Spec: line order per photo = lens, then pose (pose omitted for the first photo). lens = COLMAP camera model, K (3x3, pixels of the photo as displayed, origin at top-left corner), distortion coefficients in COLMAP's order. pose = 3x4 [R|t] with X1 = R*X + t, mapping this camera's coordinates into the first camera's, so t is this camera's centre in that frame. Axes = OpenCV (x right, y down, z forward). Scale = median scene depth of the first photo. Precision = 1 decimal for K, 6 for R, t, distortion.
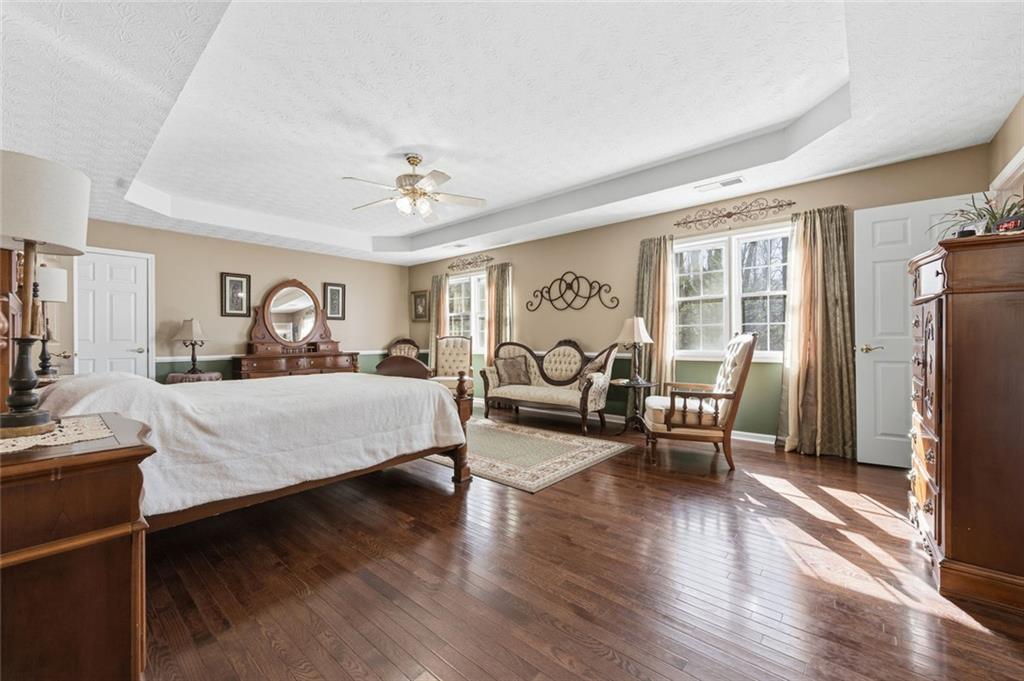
lens RADIAL K [[405.6, 0, 514.2], [0, 405.6, 336.4], [0, 0, 1]] dist [0.000075, 0.000006]
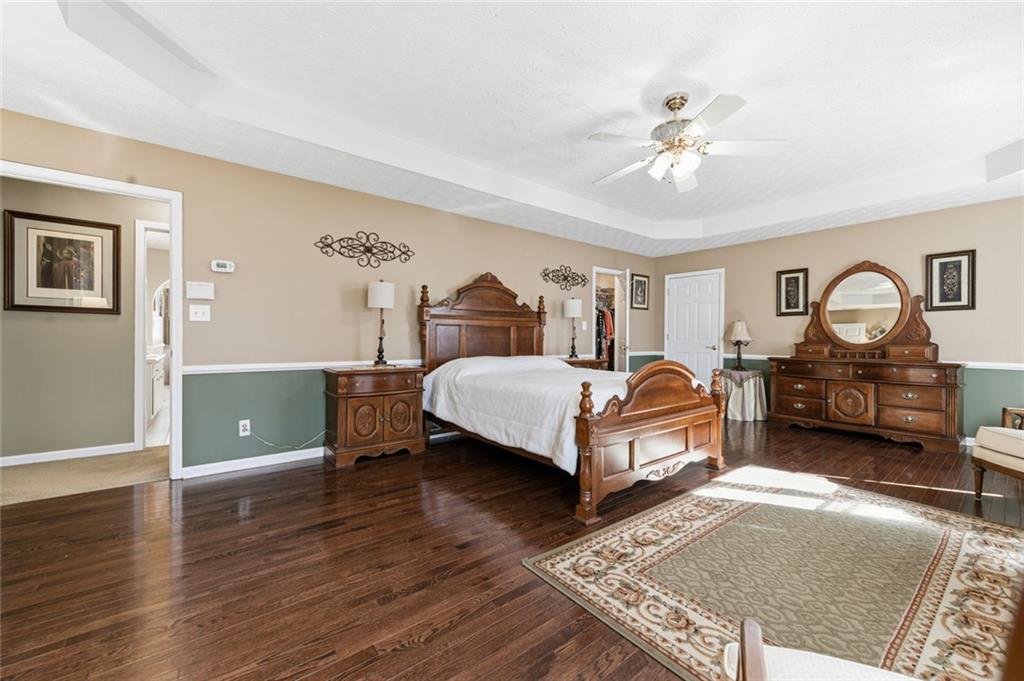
lens RADIAL K [[405.6, 0, 514.2], [0, 405.6, 336.4], [0, 0, 1]] dist [0.000075, 0.000006]
pose [[-0.188524, 0.000830, -0.982068, 0.465498], [-0.001276, 0.999999, 0.001090, -0.000649], [0.982068, 0.001459, -0.188522, 0.715026]]
